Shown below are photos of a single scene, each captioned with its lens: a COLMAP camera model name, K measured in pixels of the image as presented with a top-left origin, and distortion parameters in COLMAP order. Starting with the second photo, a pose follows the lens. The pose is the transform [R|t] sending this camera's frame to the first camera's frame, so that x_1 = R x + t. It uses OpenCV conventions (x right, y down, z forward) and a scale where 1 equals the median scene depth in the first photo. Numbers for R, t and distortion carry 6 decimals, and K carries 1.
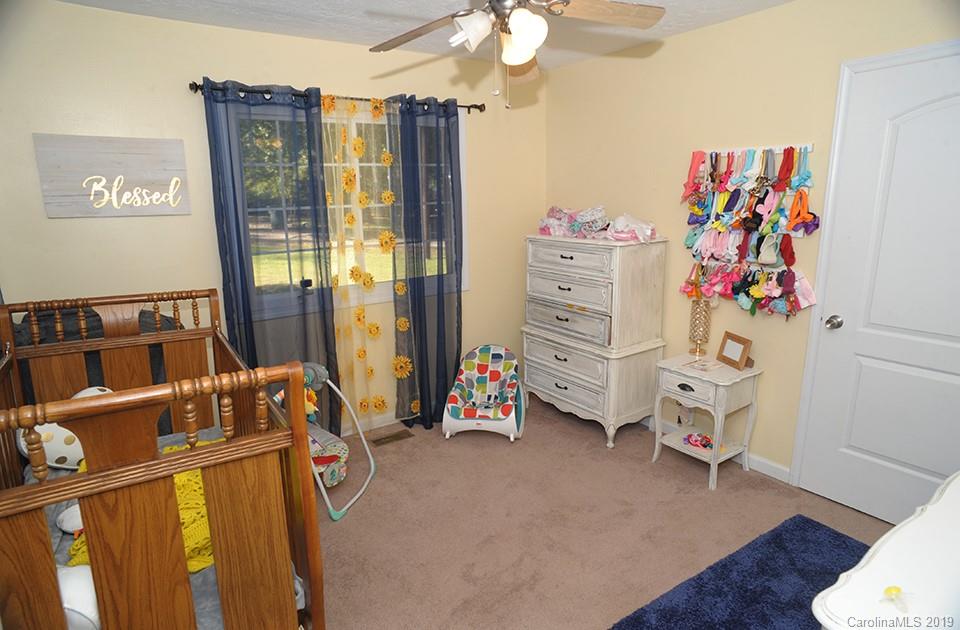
lens RADIAL K [[542.5, 0, 480.9], [0, 542.5, 313.2], [0, 0, 1]] dist [-0.070400, 0.035261]
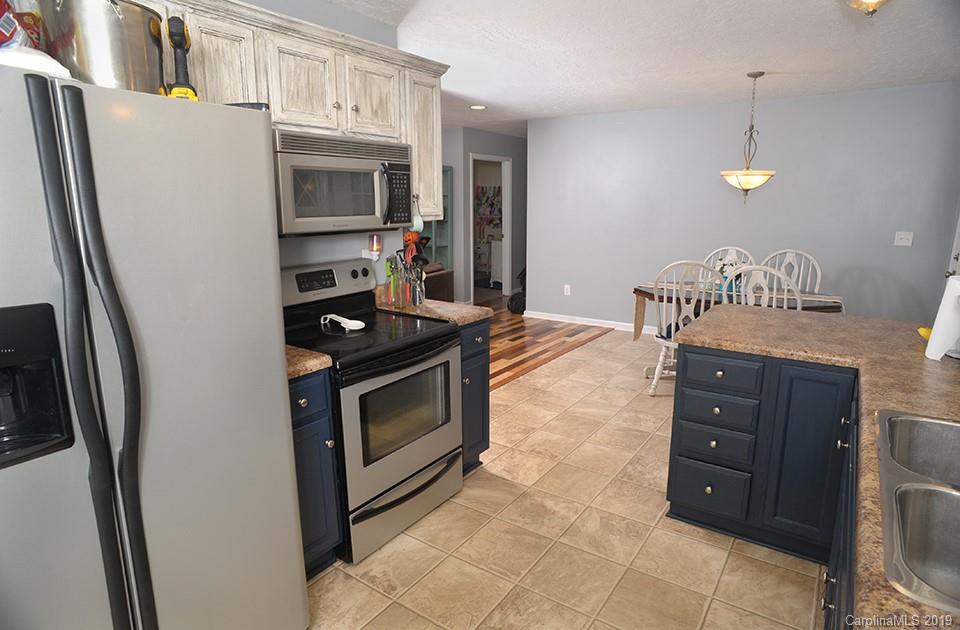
lens RADIAL K [[542.5, 0, 479.1], [0, 542.5, 312.7], [0, 0, 1]] dist [-0.070400, 0.035261]
pose [[0.929437, -0.066638, 0.362914, -1.050310], [0.067769, 0.997655, 0.009630, 0.561984], [-0.362705, 0.015644, 0.931773, -2.592924]]
